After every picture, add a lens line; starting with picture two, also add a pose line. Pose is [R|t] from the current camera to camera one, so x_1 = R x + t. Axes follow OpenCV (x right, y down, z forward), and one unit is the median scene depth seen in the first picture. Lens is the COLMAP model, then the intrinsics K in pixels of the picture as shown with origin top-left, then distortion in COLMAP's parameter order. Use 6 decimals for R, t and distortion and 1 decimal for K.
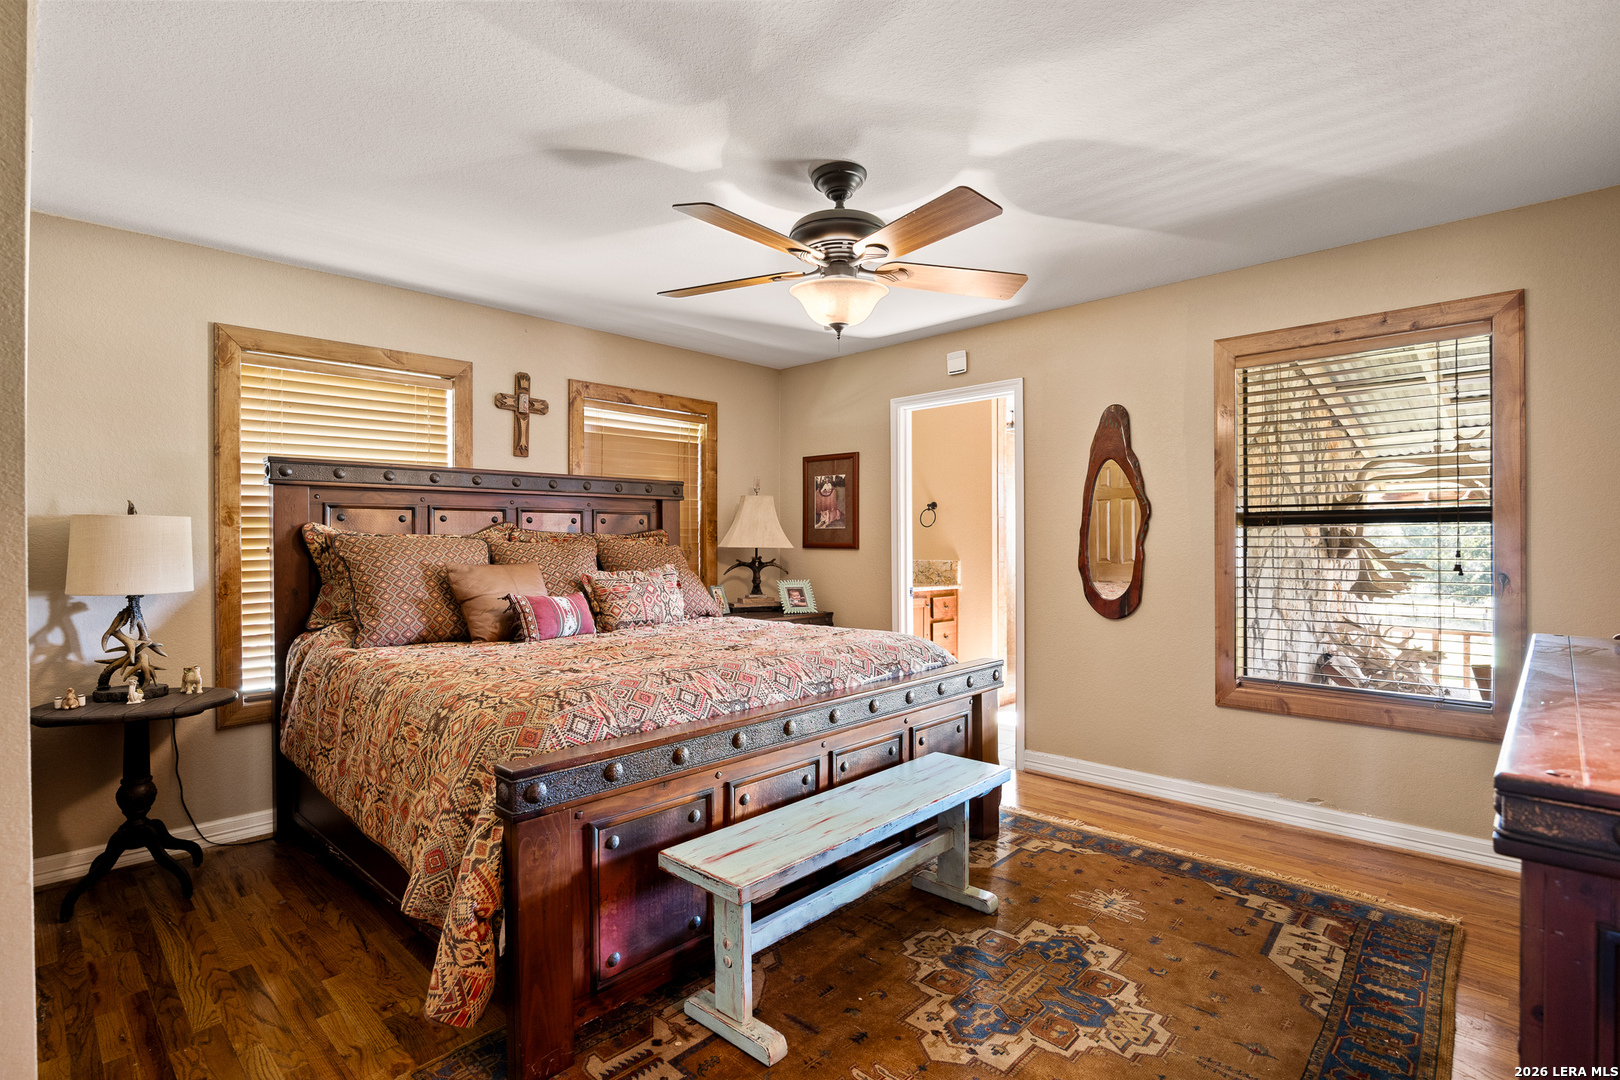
lens RADIAL K [[793.1, 0, 809.8], [0, 793.1, 540.1], [0, 0, 1]] dist [-0.011457, 0.000162]
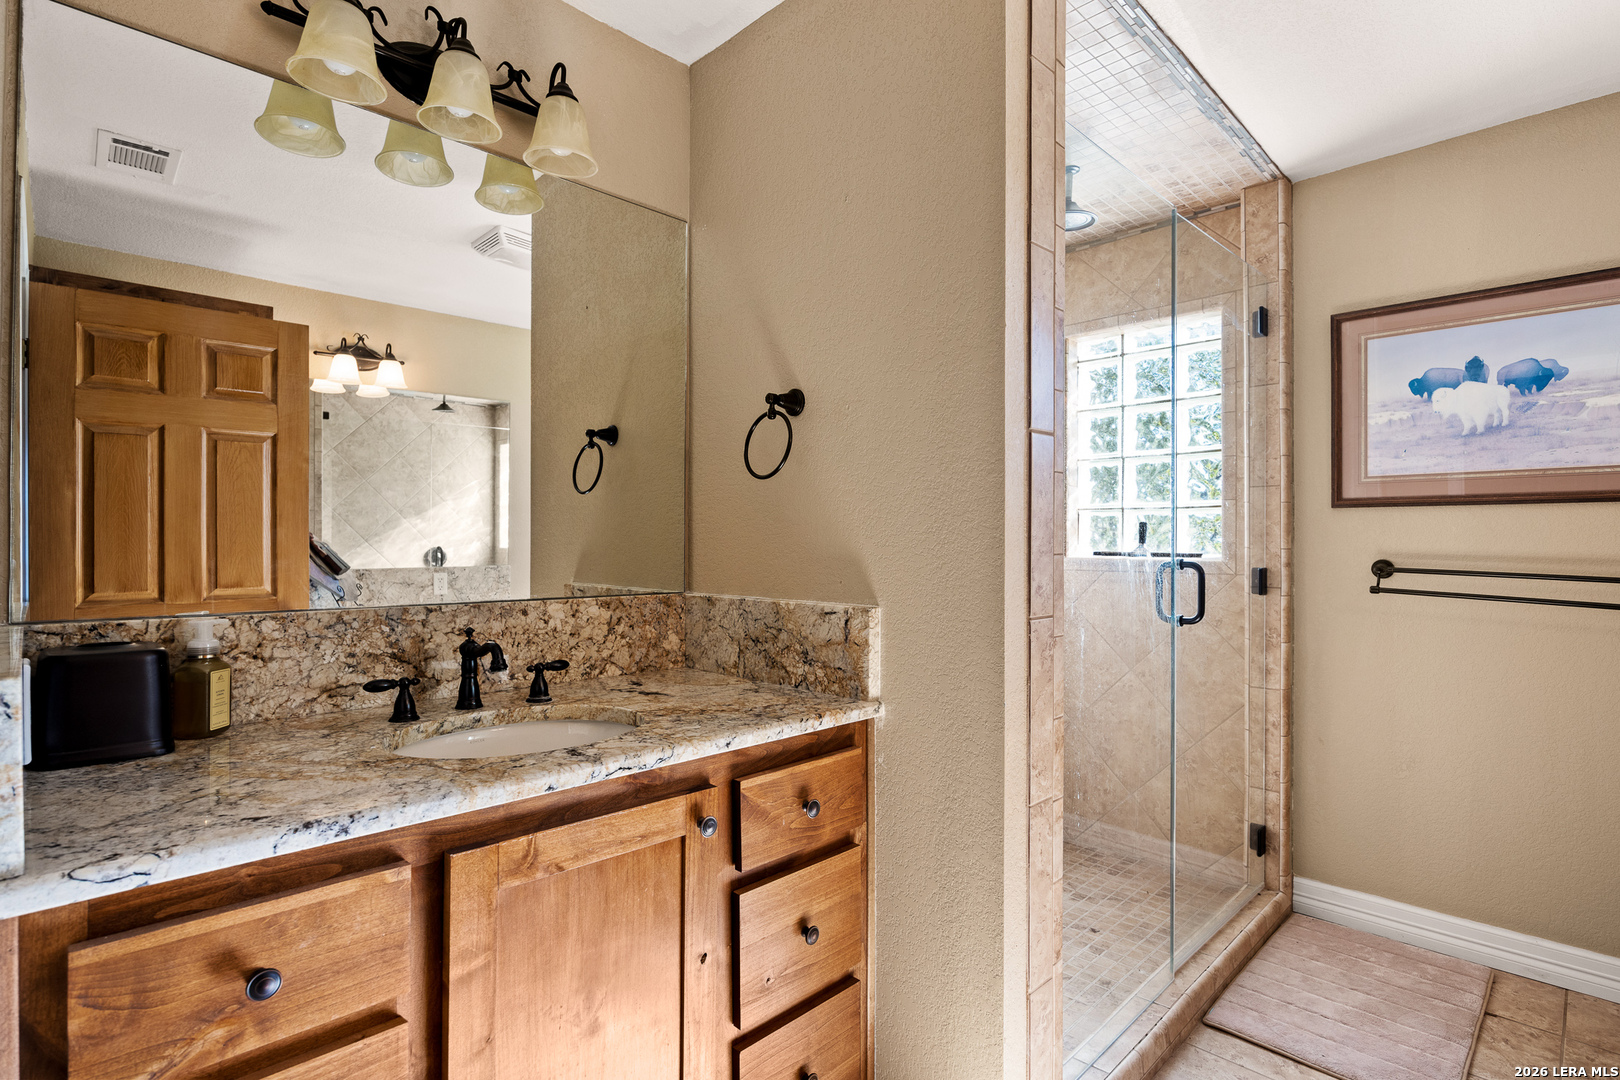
lens RADIAL K [[793.1, 0, 809.6], [0, 793.1, 540.7], [0, 0, 1]] dist [-0.011457, 0.000162]
pose [[0.999572, 0.005163, -0.028792, 0.175653], [-0.005238, 0.999983, -0.002526, 0.005072], [0.028779, 0.002676, 0.999582, 0.749156]]
